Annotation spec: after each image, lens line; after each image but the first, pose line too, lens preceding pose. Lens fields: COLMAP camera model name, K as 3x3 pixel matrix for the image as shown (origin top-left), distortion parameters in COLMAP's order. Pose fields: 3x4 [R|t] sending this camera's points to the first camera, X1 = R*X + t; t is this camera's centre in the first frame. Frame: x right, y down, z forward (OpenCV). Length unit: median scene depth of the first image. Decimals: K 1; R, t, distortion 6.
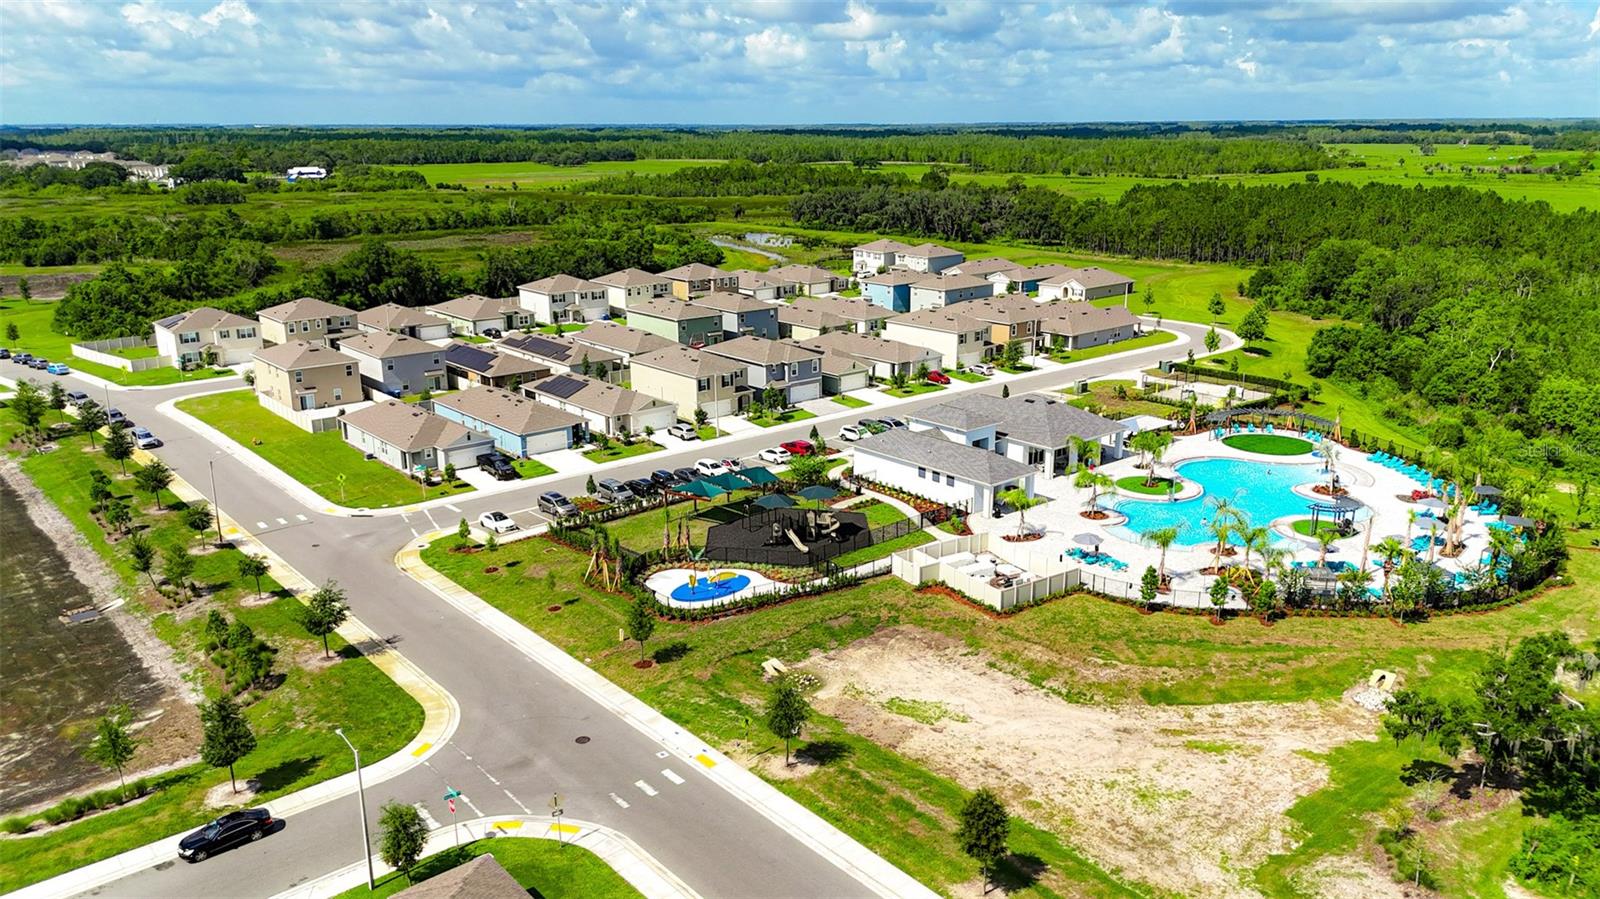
lens RADIAL K [[1176.1, 0, 806.7], [0, 1176.1, 446.4], [0, 0, 1]] dist [0.070572, -0.077115]
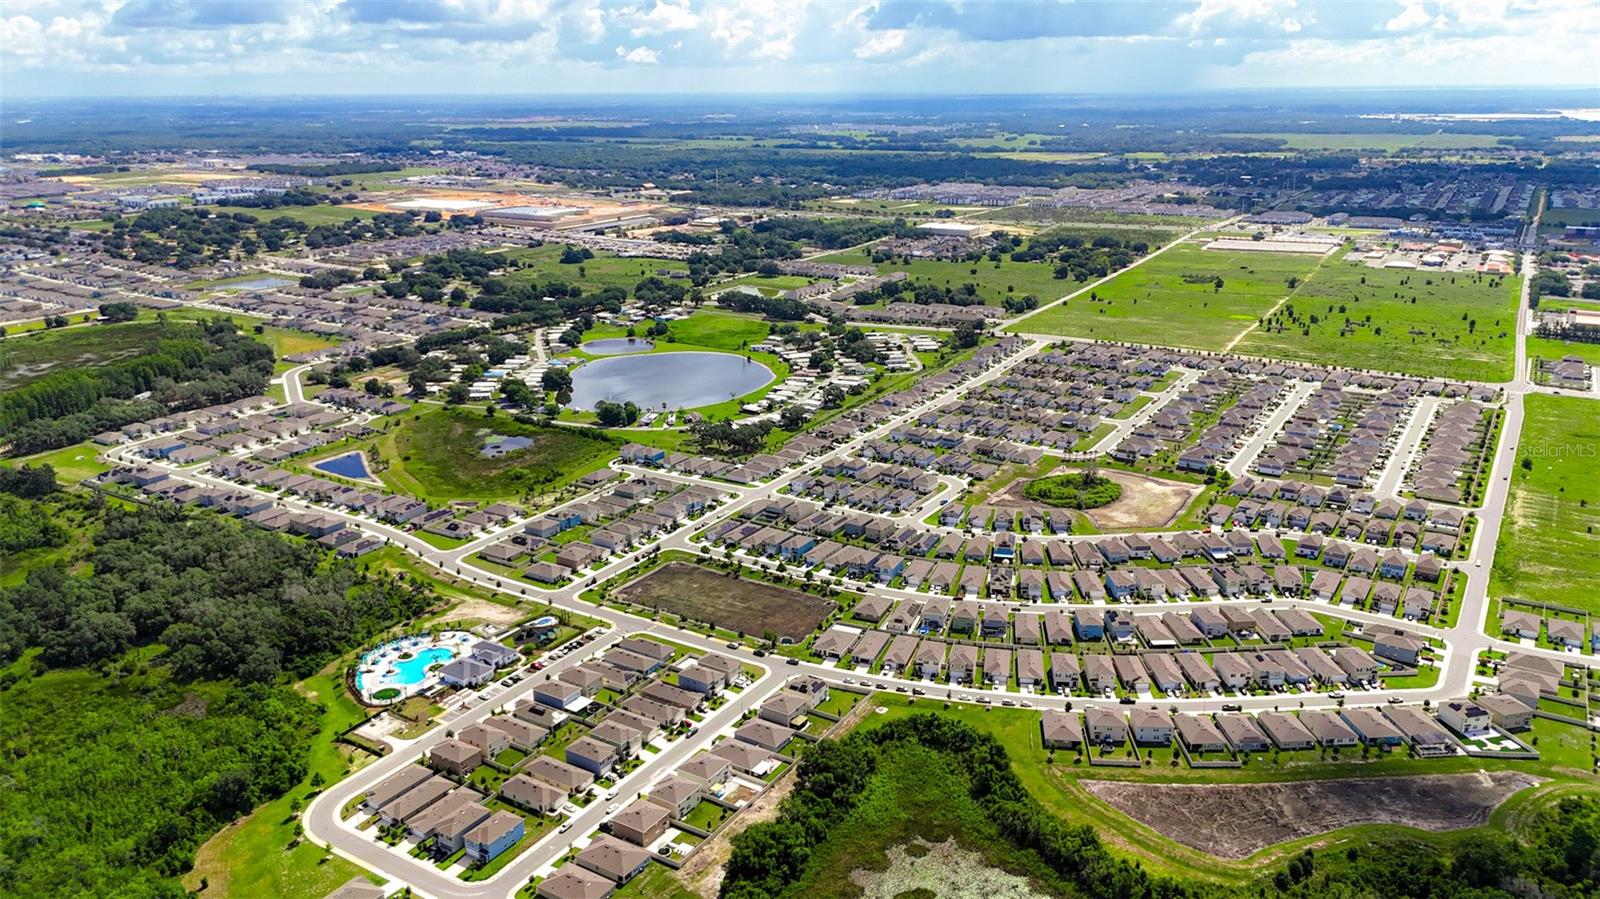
lens RADIAL K [[1176.1, 0, 806.7], [0, 1176.1, 446.4], [0, 0, 1]] dist [0.070572, -0.077115]
pose [[-0.955537, 0.097492, -0.278287, 0.113924], [-0.066237, 0.848675, 0.524751, -2.021248], [0.287334, 0.519852, -0.804483, 3.088279]]
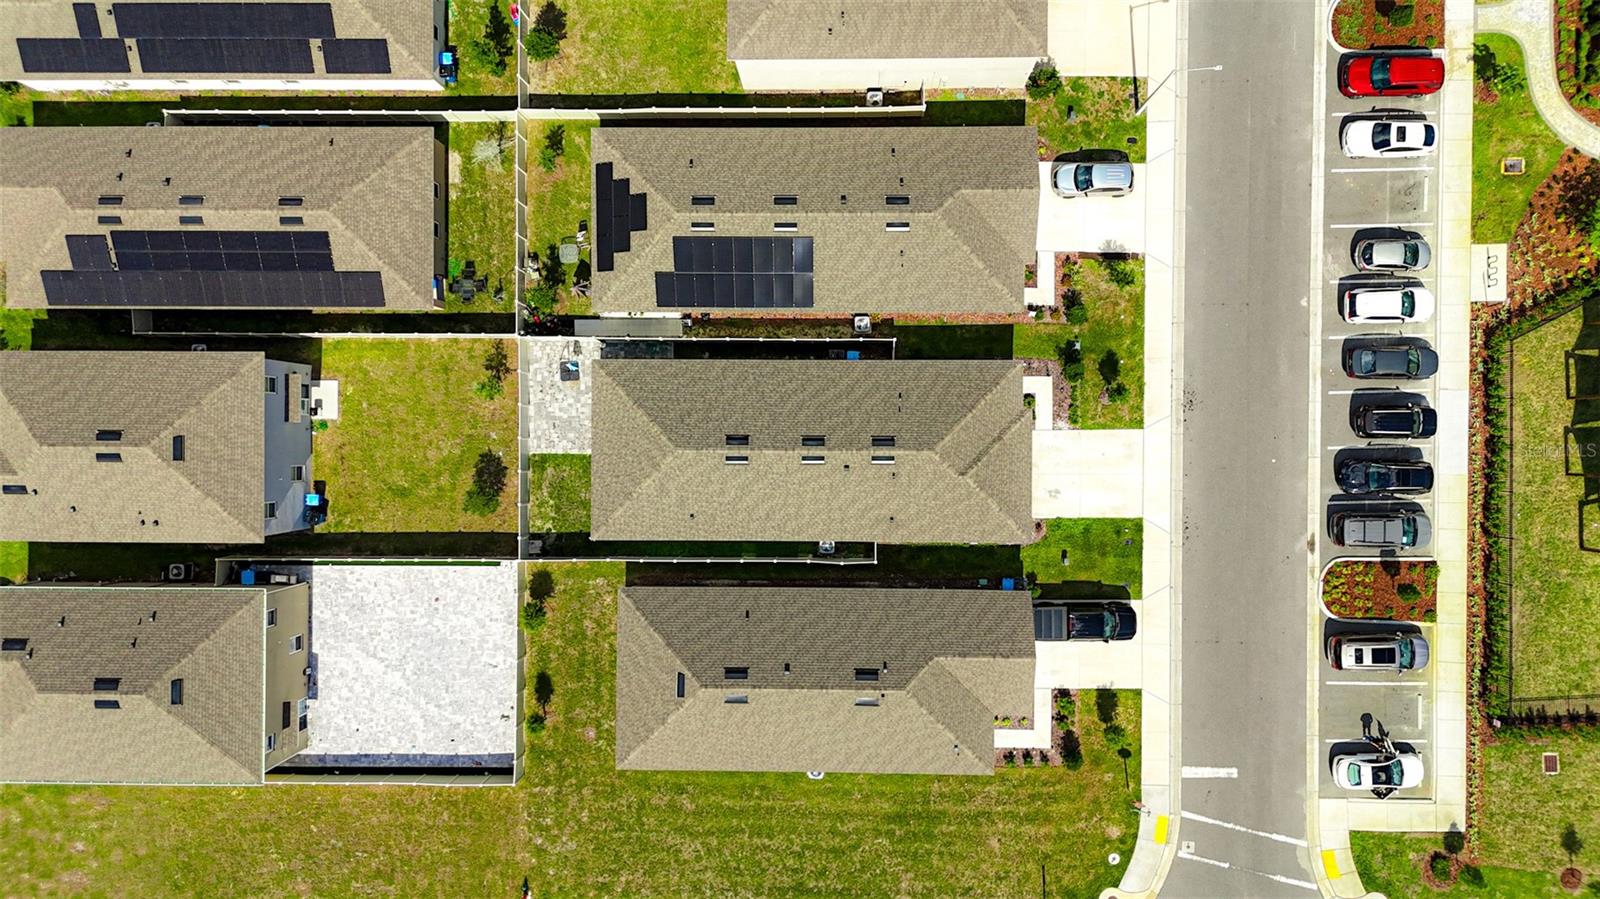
lens RADIAL K [[1163.1, 0, 804.0], [0, 1163.1, 444.4], [0, 0, 1]] dist [0.047099, -0.035855]
pose [[0.654901, -0.755424, -0.020954, -0.218460], [0.229895, 0.172736, 0.957763, -0.394657], [-0.719898, -0.632057, 0.286793, 0.795135]]
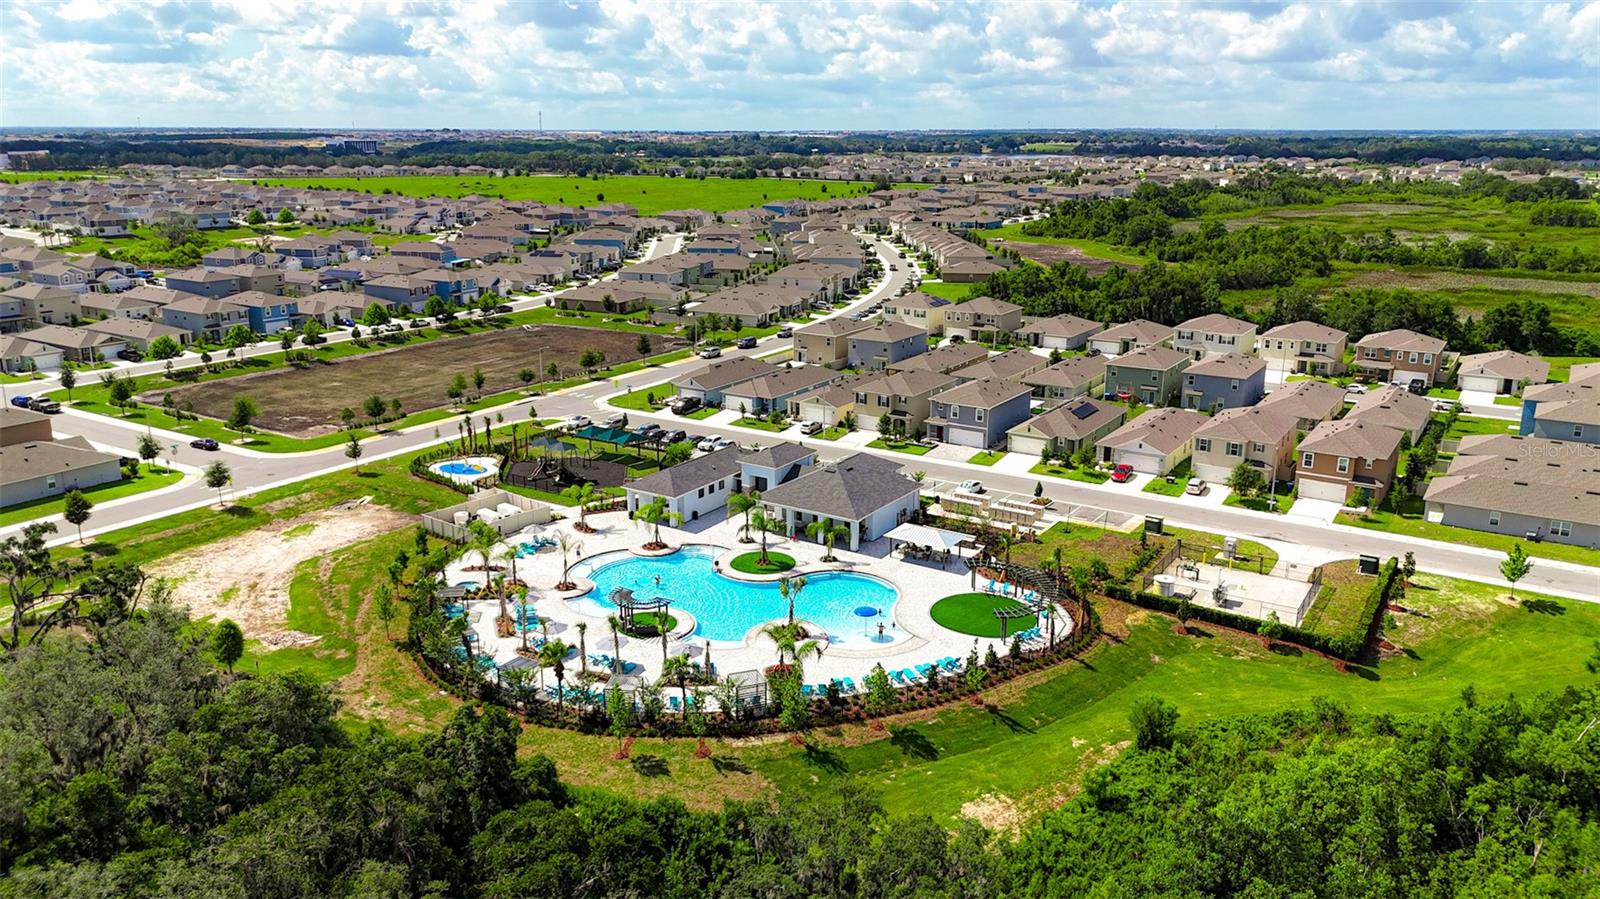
lens RADIAL K [[1176.1, 0, 806.7], [0, 1176.1, 446.4], [0, 0, 1]] dist [0.070572, -0.077115]
pose [[0.287117, 0.253314, -0.923794, 0.904039], [-0.255106, 0.949791, 0.181155, -0.187631], [0.923301, 0.183653, 0.337324, 0.529202]]
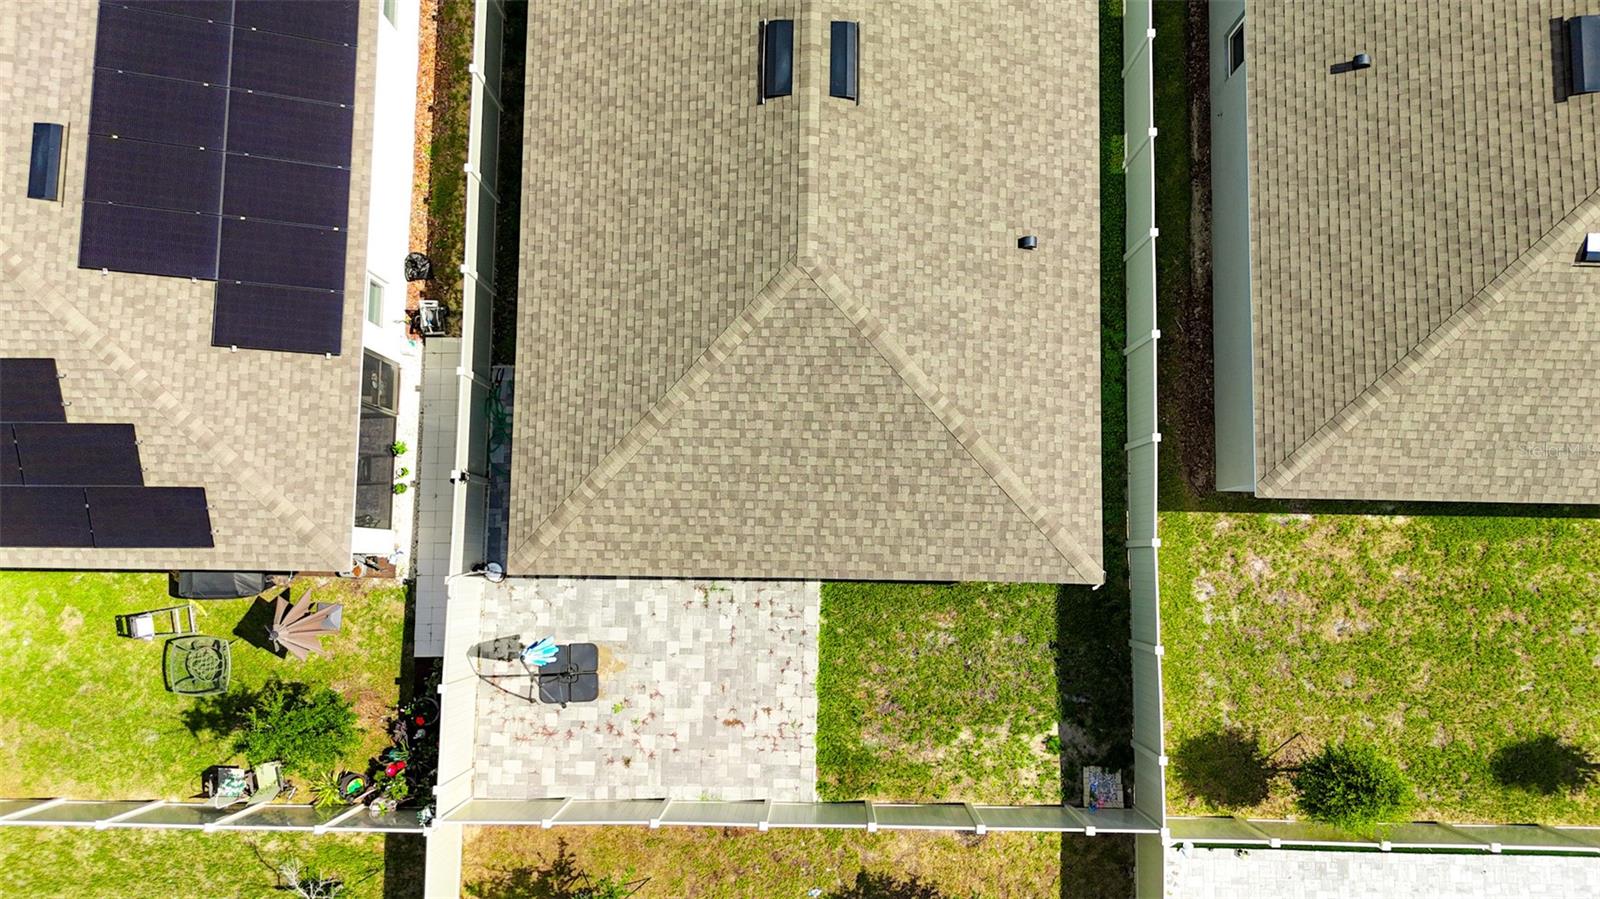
lens RADIAL K [[1176.1, 0, 806.7], [0, 1176.1, 446.4], [0, 0, 1]] dist [0.070572, -0.077115]
pose [[-0.748557, -0.658902, 0.074236, -0.274000], [0.185890, -0.101069, 0.977359, -0.156889], [-0.636481, 0.745408, 0.198139, 0.921237]]
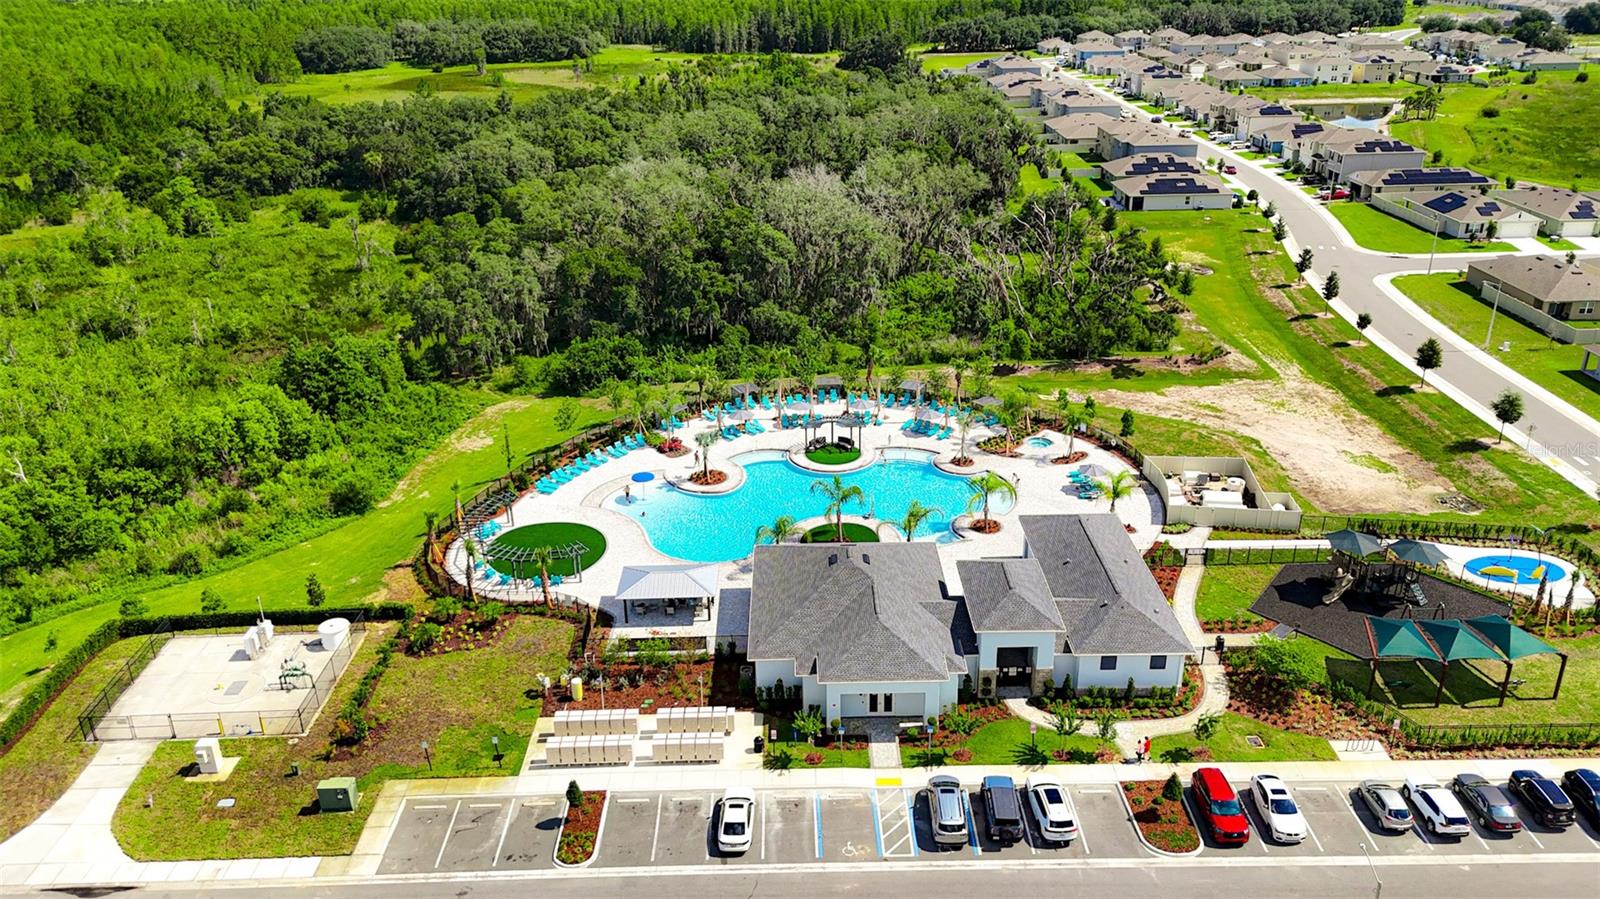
lens RADIAL K [[1176.1, 0, 806.7], [0, 1176.1, 446.4], [0, 0, 1]] dist [0.070572, -0.077115]
pose [[-0.768880, -0.240242, 0.592543, -0.112754], [0.184028, 0.804365, 0.564916, -0.362072], [-0.612338, 0.543397, -0.574249, 1.104258]]
